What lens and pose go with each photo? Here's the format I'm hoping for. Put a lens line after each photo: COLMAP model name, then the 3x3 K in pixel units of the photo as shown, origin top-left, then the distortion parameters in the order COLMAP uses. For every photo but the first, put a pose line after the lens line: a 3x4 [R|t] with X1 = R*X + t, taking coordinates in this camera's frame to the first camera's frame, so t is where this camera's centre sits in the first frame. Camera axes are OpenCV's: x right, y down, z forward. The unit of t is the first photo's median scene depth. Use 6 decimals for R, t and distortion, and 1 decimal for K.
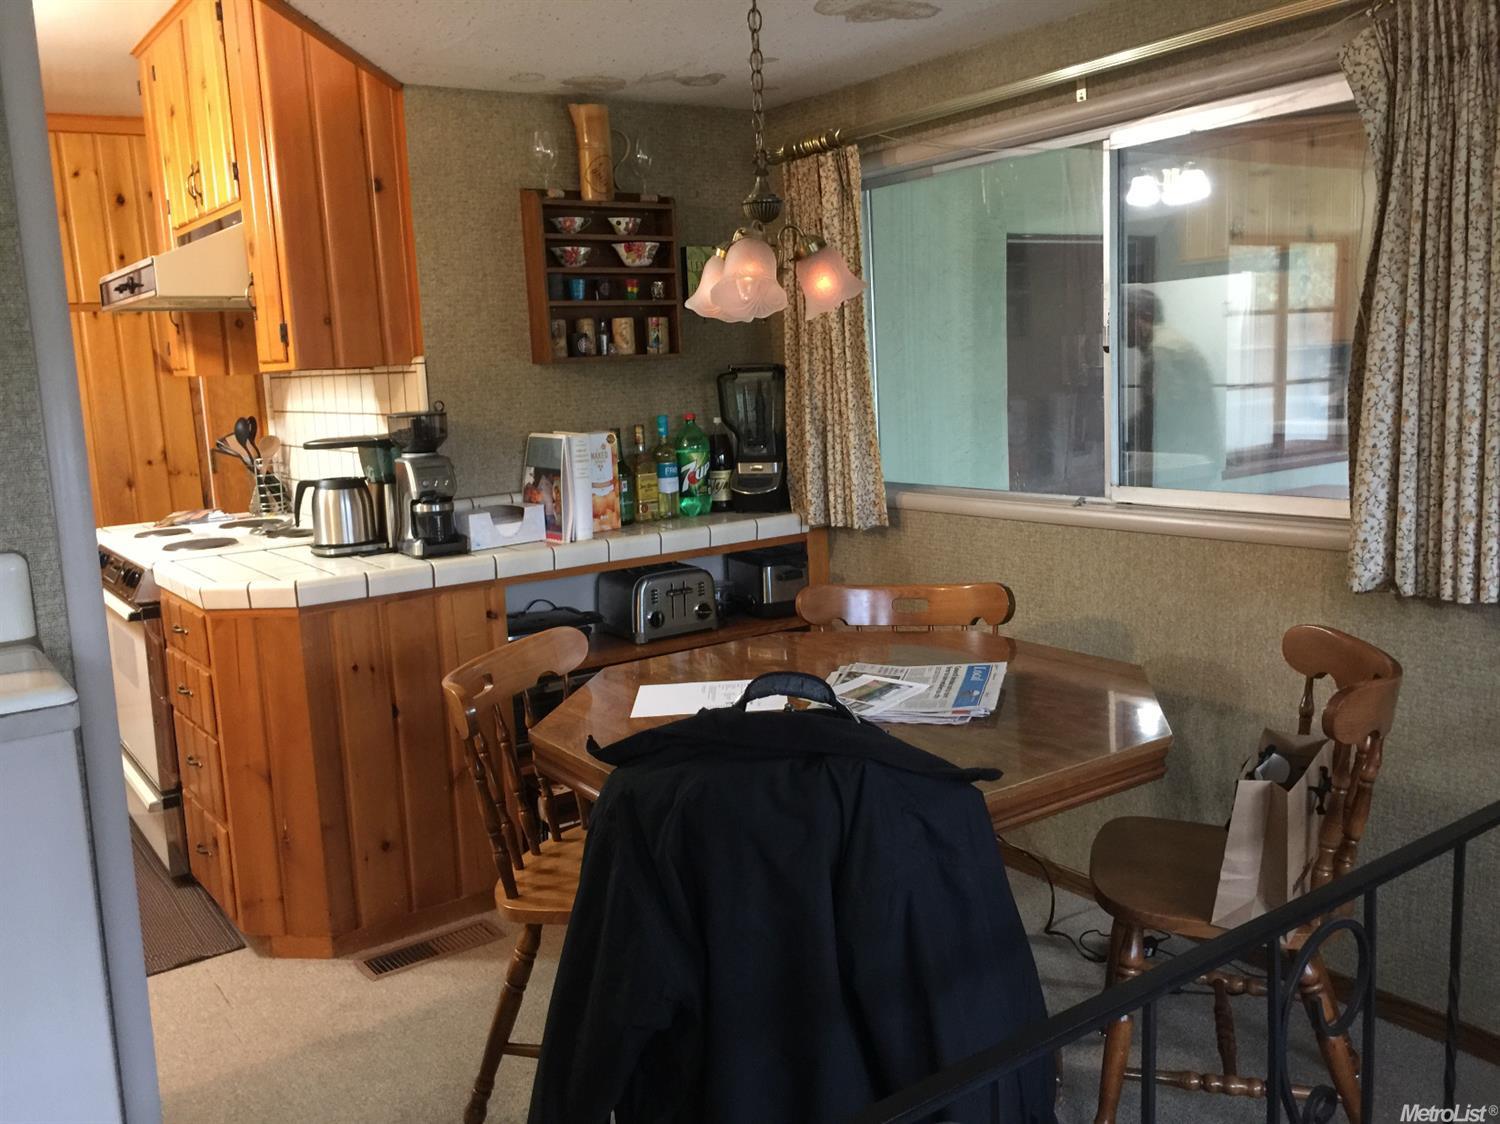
lens RADIAL K [[1277.9, 0, 754.9], [0, 1277.9, 543.4], [0, 0, 1]] dist [0.080004, -0.103745]
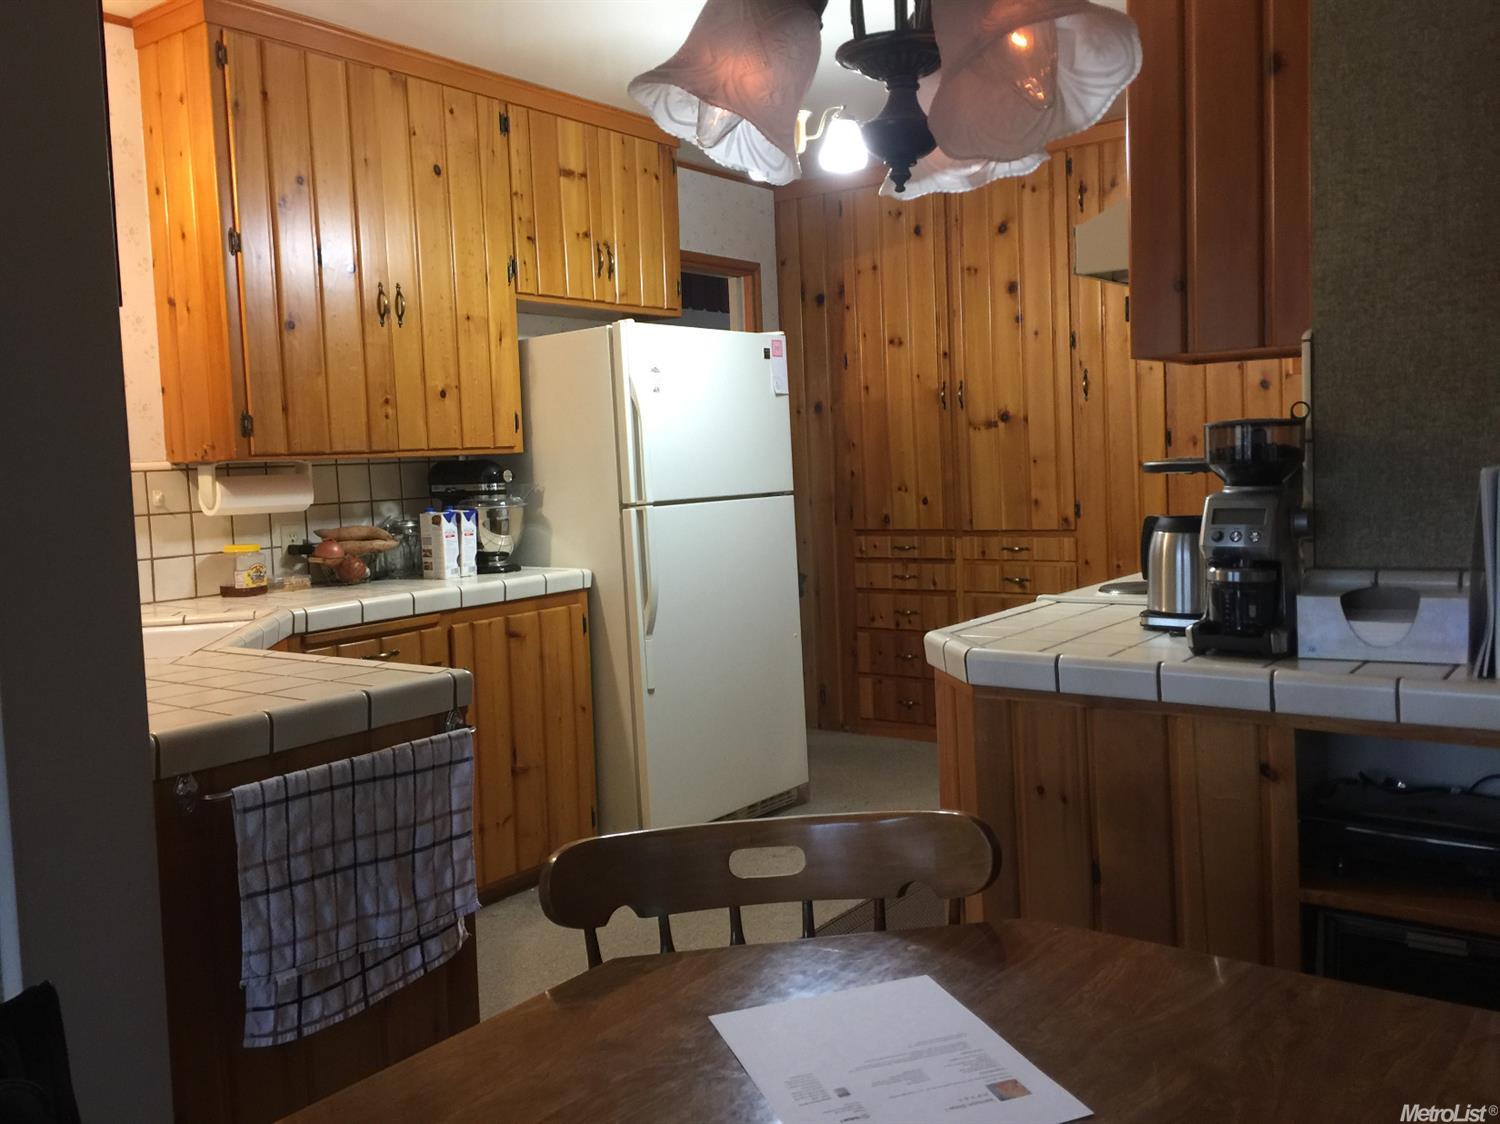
lens RADIAL K [[1277.9, 0, 754.9], [0, 1277.9, 543.4], [0, 0, 1]] dist [0.080004, -0.103745]
pose [[0.316177, 0.099710, -0.943446, 0.249372], [-0.112477, 0.991387, 0.067082, -0.056749], [0.942009, 0.084906, 0.324669, 0.566117]]
